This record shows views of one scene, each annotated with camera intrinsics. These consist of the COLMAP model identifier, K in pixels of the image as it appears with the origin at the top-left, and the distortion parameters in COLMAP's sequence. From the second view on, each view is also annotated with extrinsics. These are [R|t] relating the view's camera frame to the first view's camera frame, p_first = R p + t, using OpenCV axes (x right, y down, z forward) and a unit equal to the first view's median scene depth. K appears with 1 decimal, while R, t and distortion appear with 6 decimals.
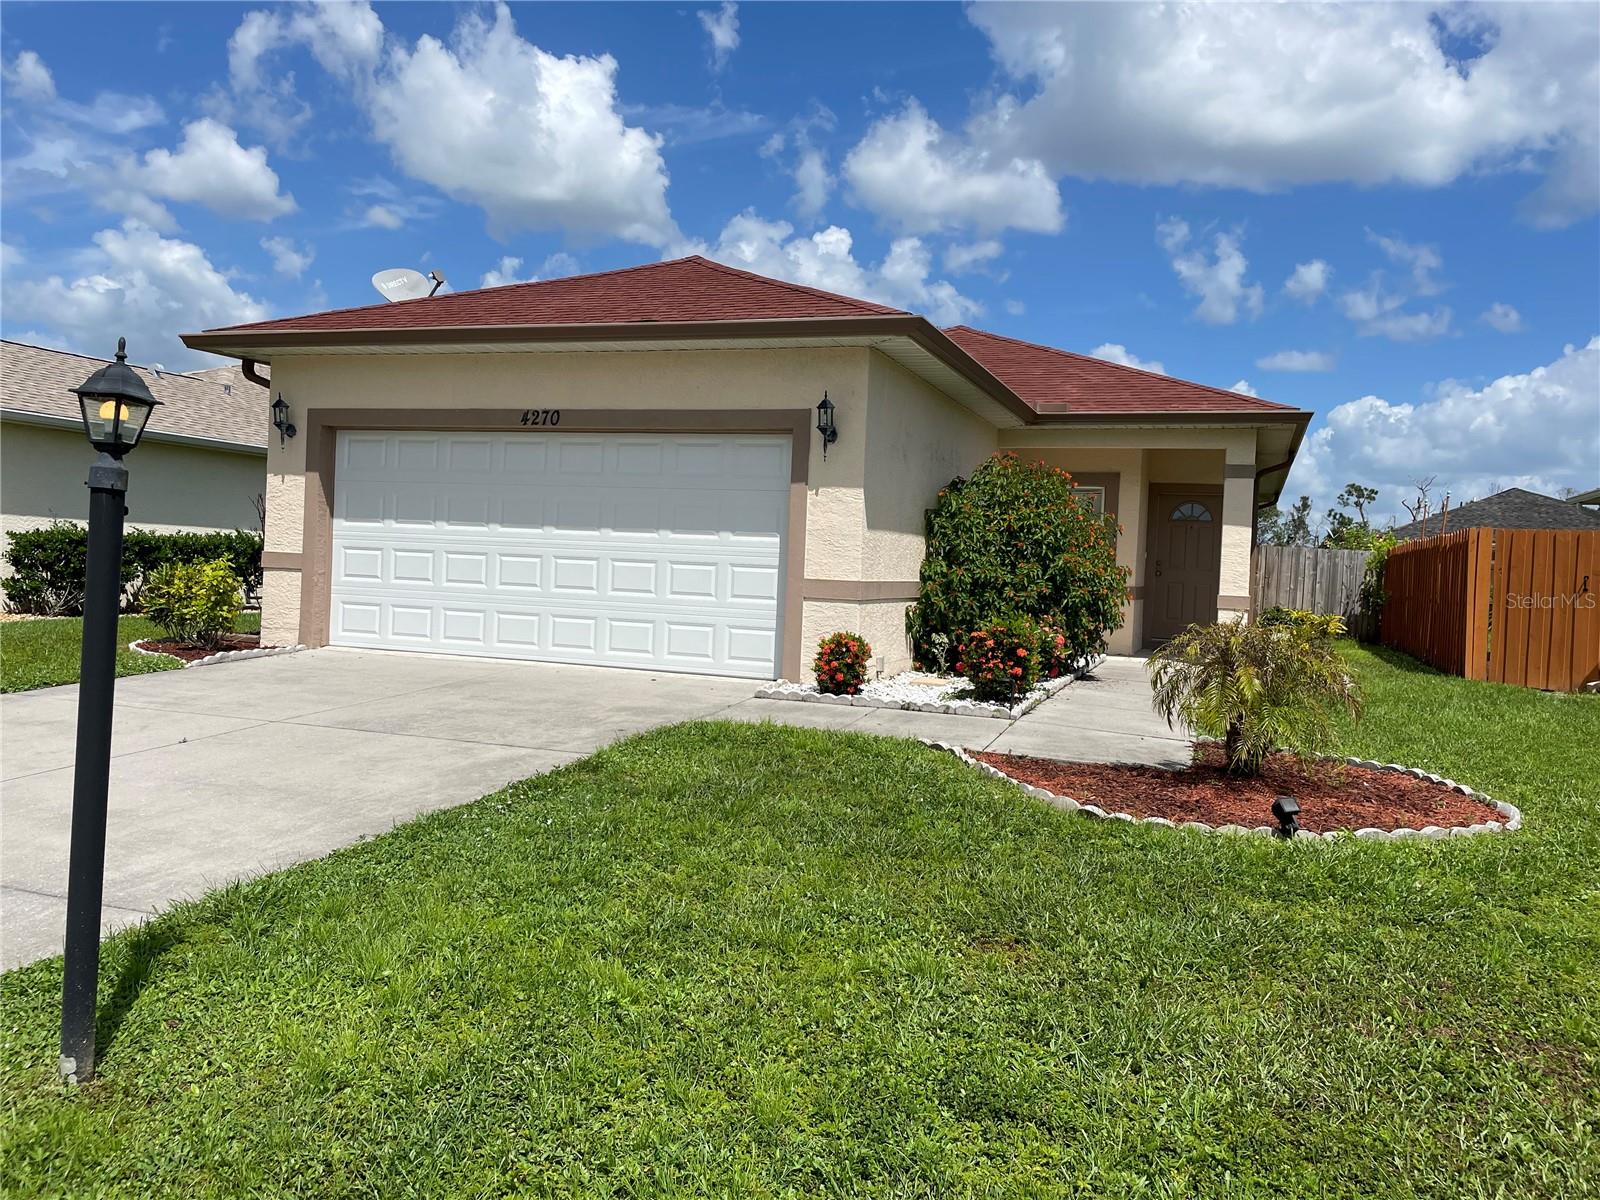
lens RADIAL K [[1207.9, 0, 800.0], [0, 1207.9, 600.0], [0, 0, 1]] dist [0.102399, -0.128093]
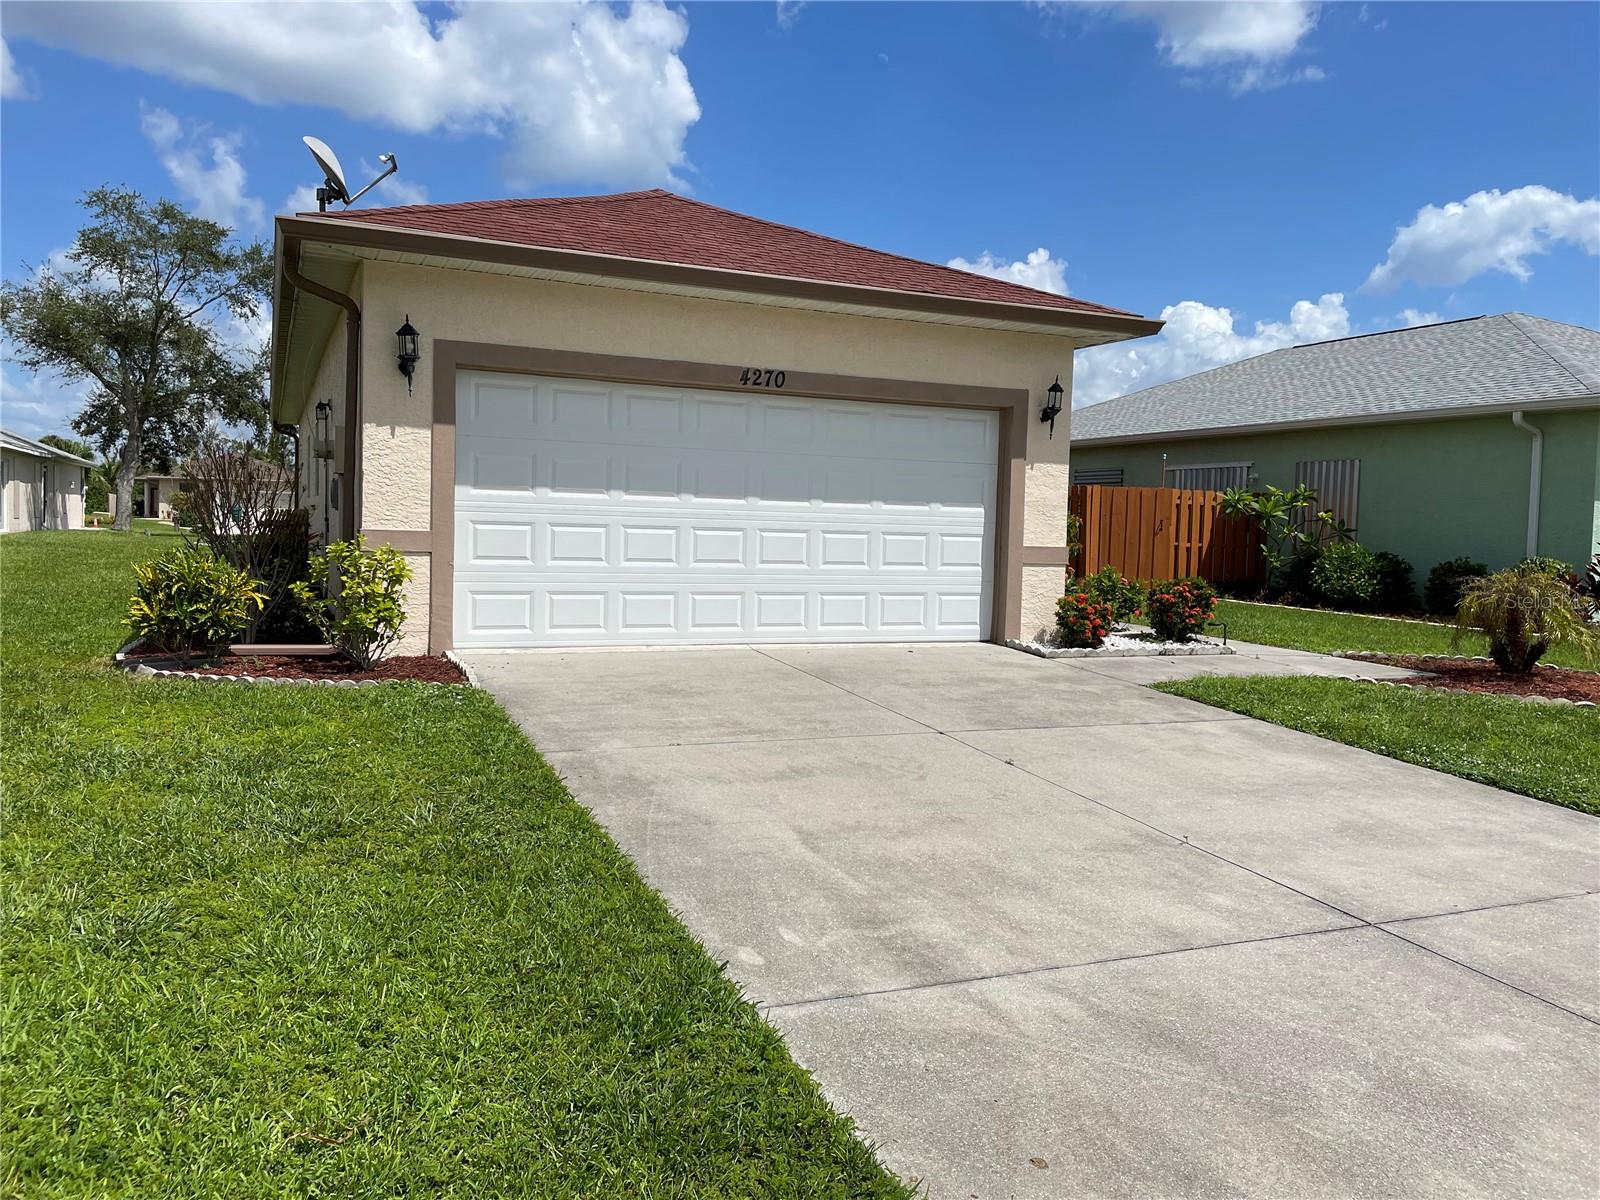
lens RADIAL K [[1207.9, 0, 800.0], [0, 1207.9, 600.0], [0, 0, 1]] dist [0.102399, -0.128093]
pose [[0.720023, -0.064803, 0.690917, -0.827158], [0.024039, 0.997362, 0.068494, -0.045142], [-0.693533, -0.032709, 0.719682, 0.318577]]
